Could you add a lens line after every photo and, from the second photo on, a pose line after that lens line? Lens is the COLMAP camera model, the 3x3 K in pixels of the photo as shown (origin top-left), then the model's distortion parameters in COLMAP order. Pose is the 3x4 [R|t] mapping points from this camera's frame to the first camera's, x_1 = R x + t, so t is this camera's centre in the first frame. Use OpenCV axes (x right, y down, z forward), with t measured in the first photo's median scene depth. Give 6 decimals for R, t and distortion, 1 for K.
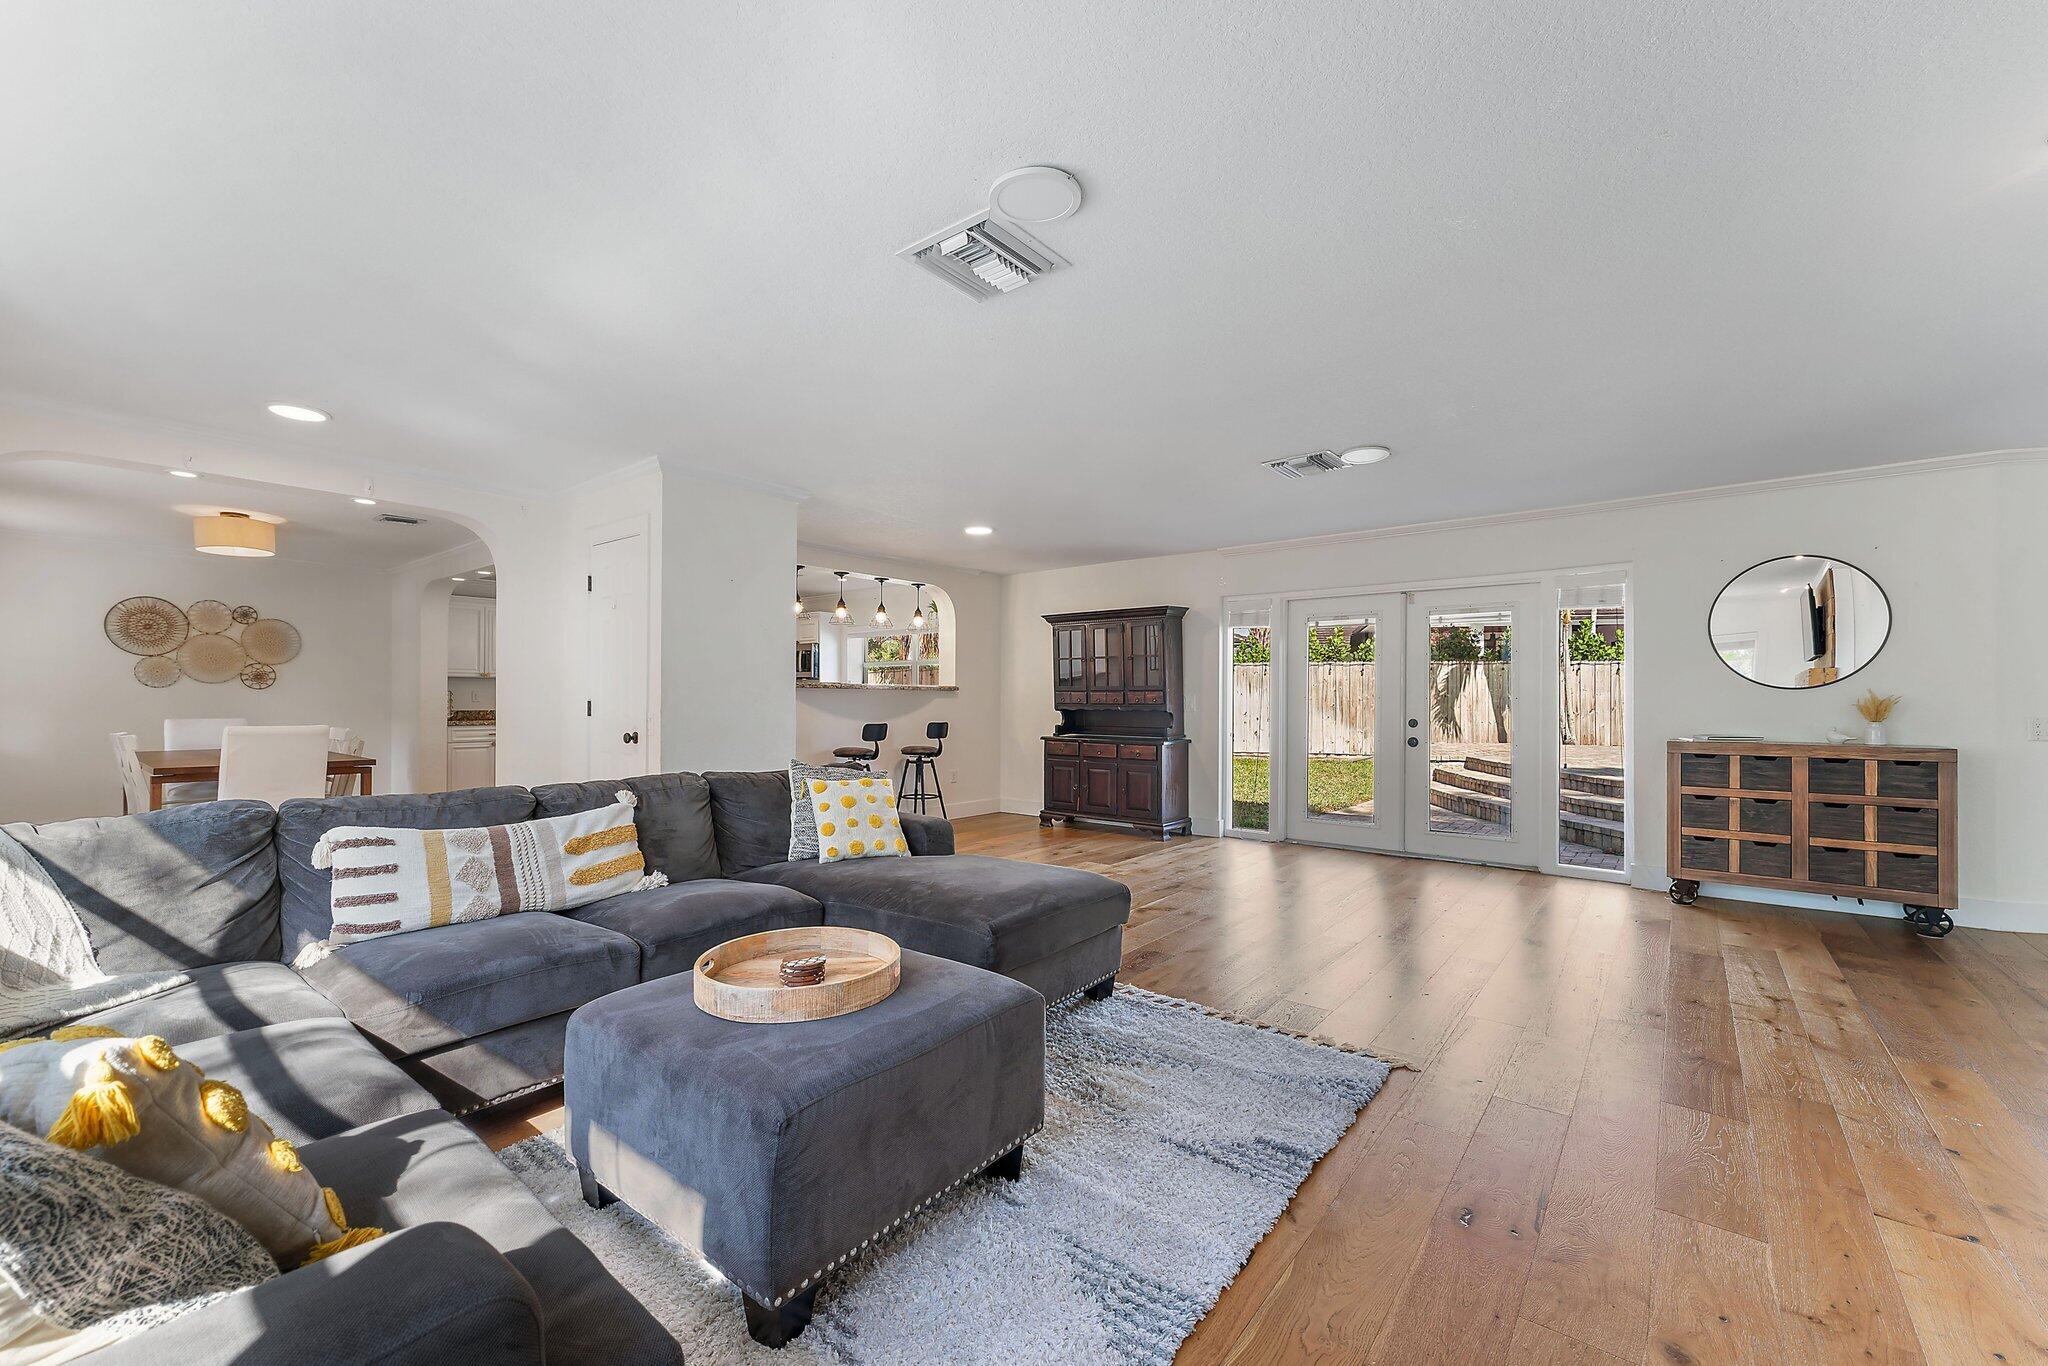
lens RADIAL K [[832.8, 0, 1016.5], [0, 832.8, 688.4], [0, 0, 1]] dist [-0.003204, -0.000301]
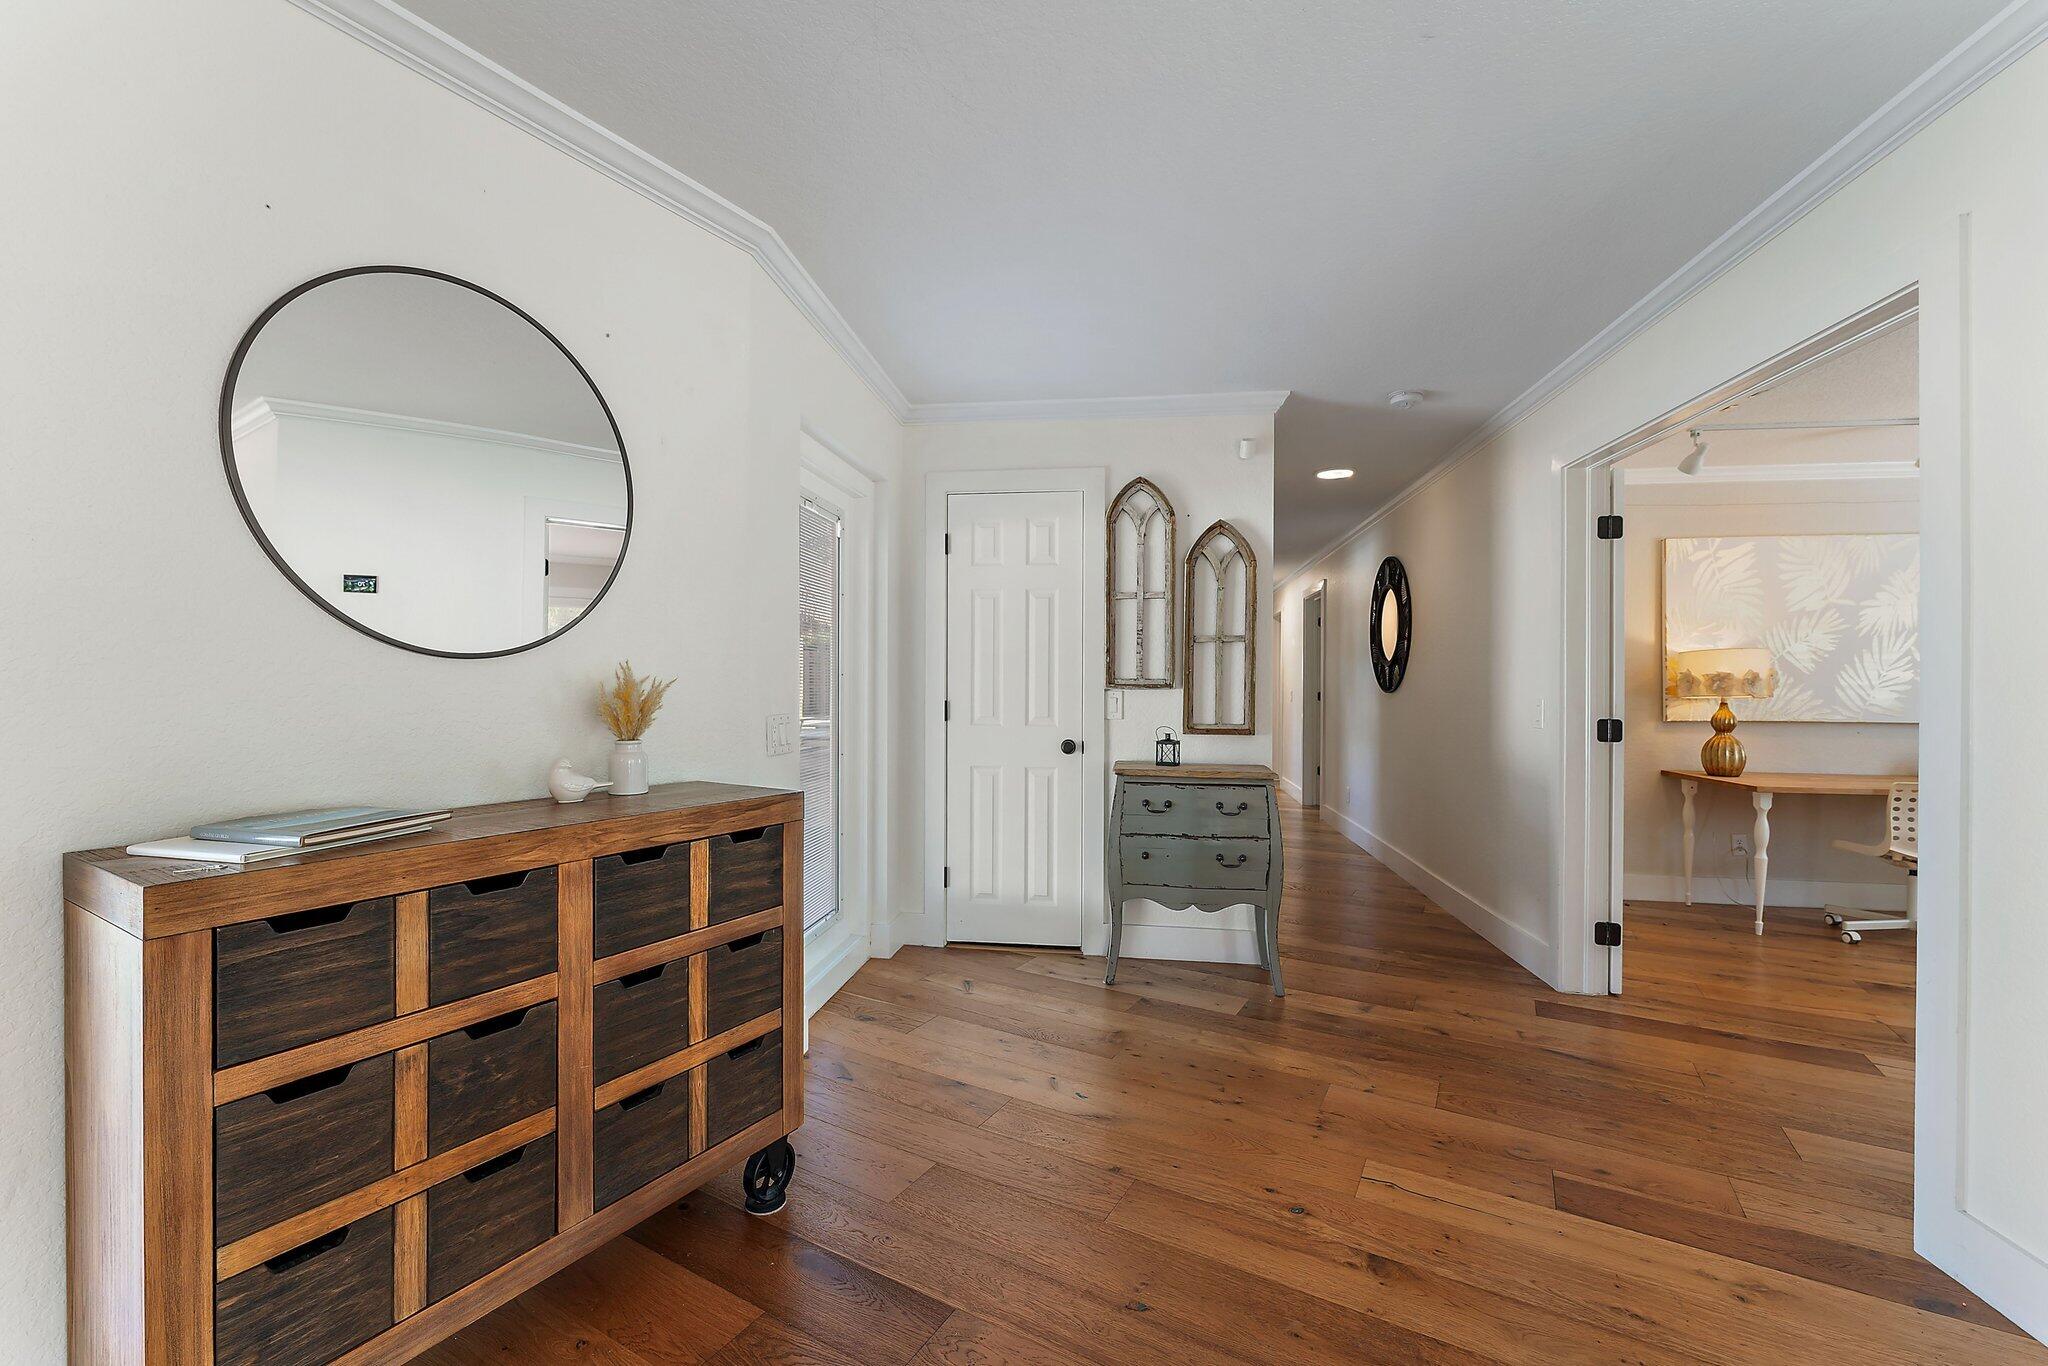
lens RADIAL K [[852.4, 0, 1015.5], [0, 852.4, 684.4], [0, 0, 1]] dist [-0.008389, 0.000194]
pose [[-0.145296, -0.007935, 0.989356, 0.578707], [-0.021008, 0.999767, 0.004934, 0.006009], [-0.989165, -0.020068, -0.145429, 0.876237]]
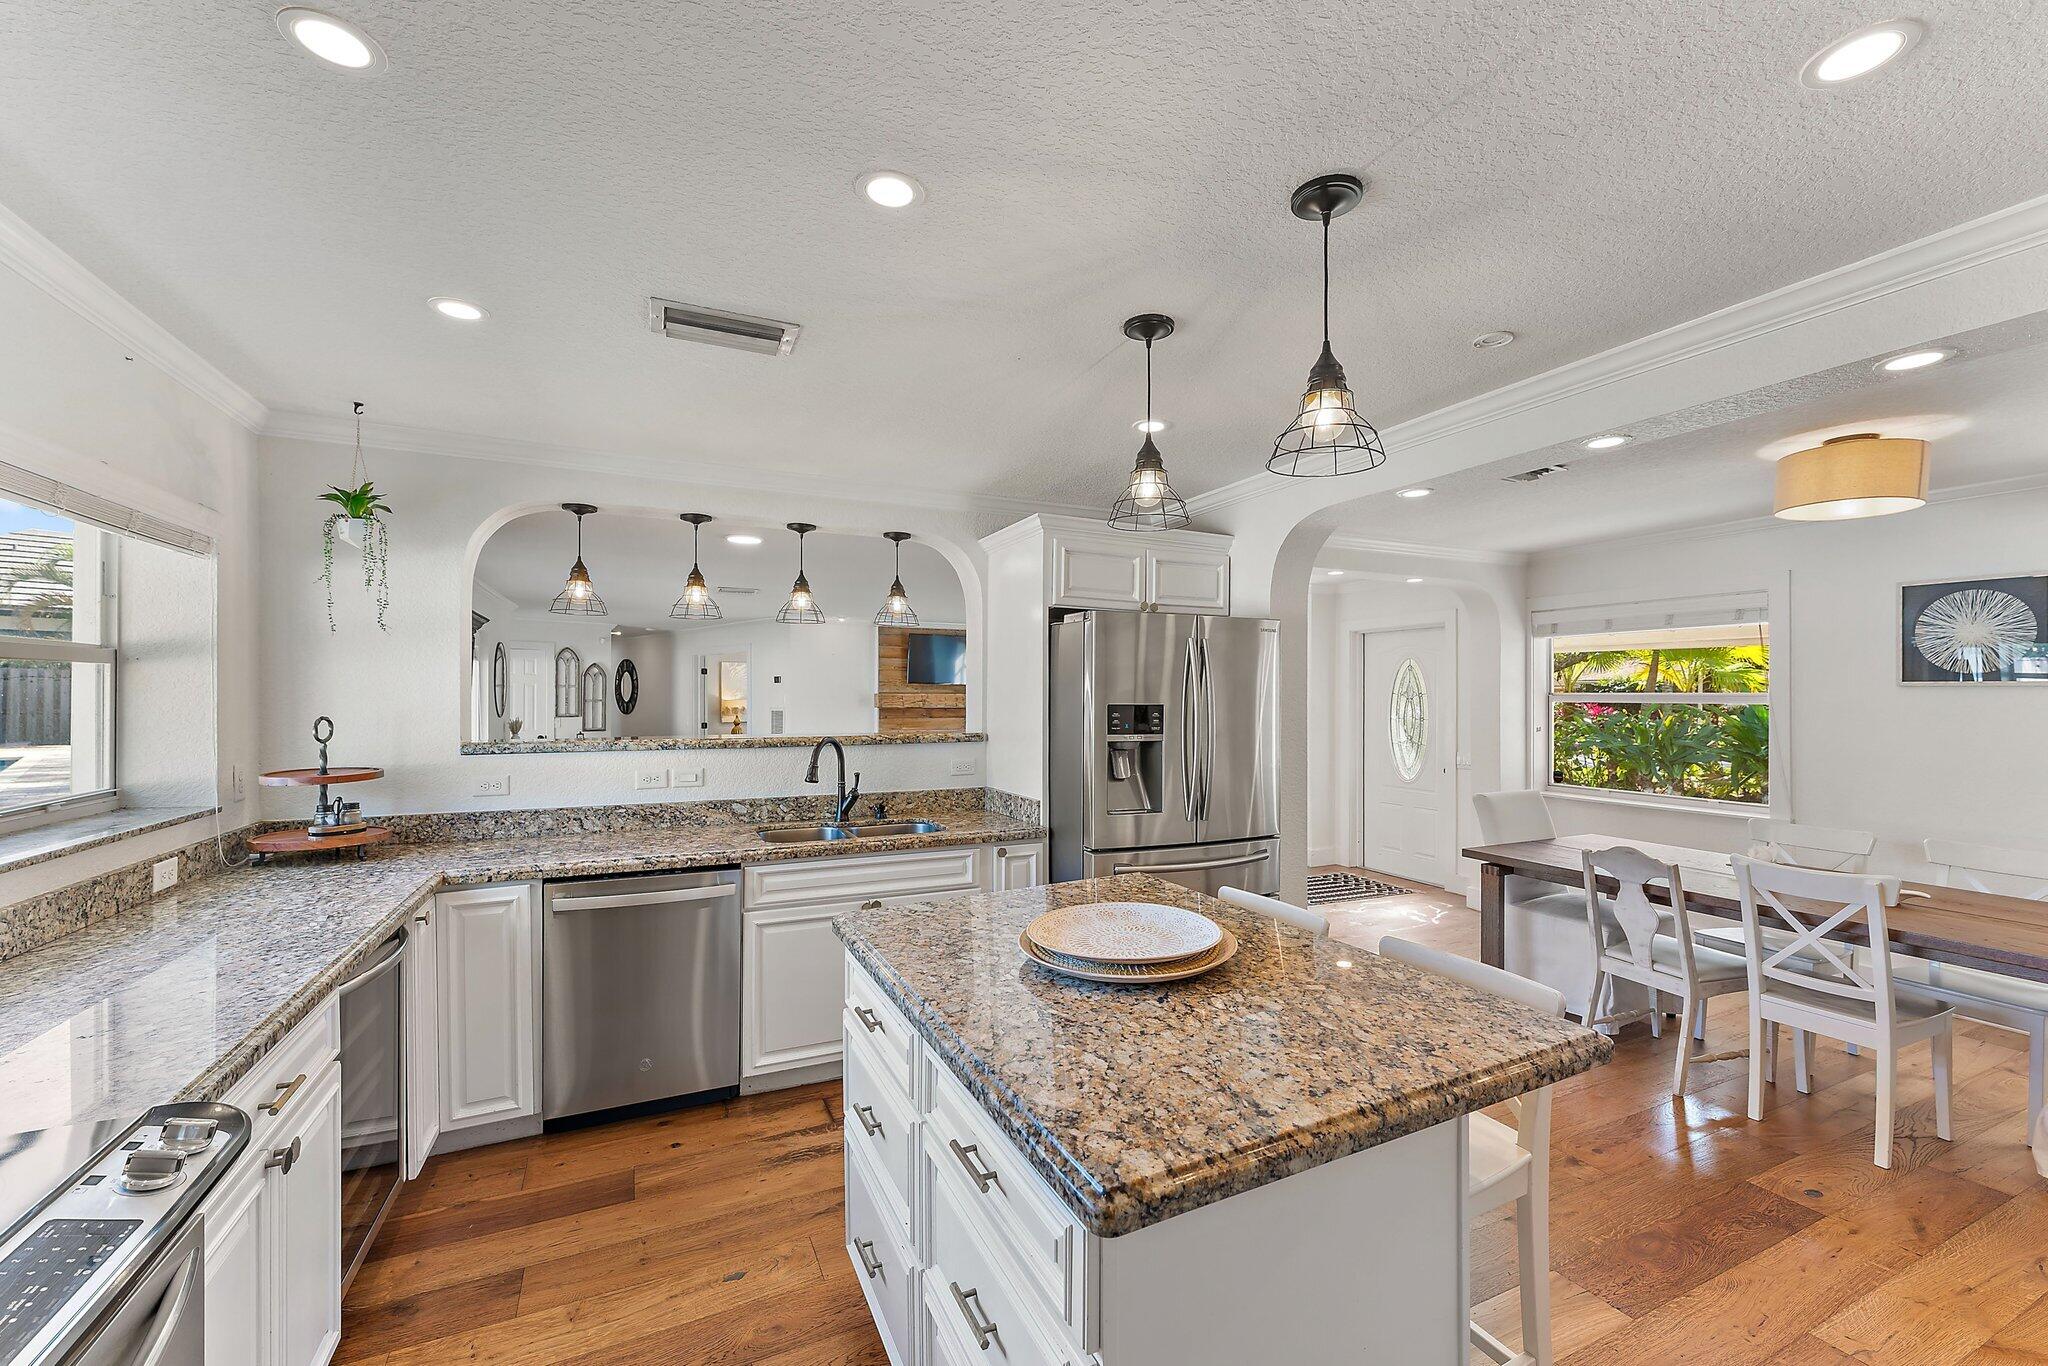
lens RADIAL K [[832.8, 0, 1016.5], [0, 832.8, 688.4], [0, 0, 1]] dist [-0.003204, -0.000301]
pose [[-0.893322, -0.002658, 0.449409, -0.938228], [-0.012440, 0.999746, -0.018815, -0.044411], [-0.449244, -0.022399, -0.893128, 2.265514]]
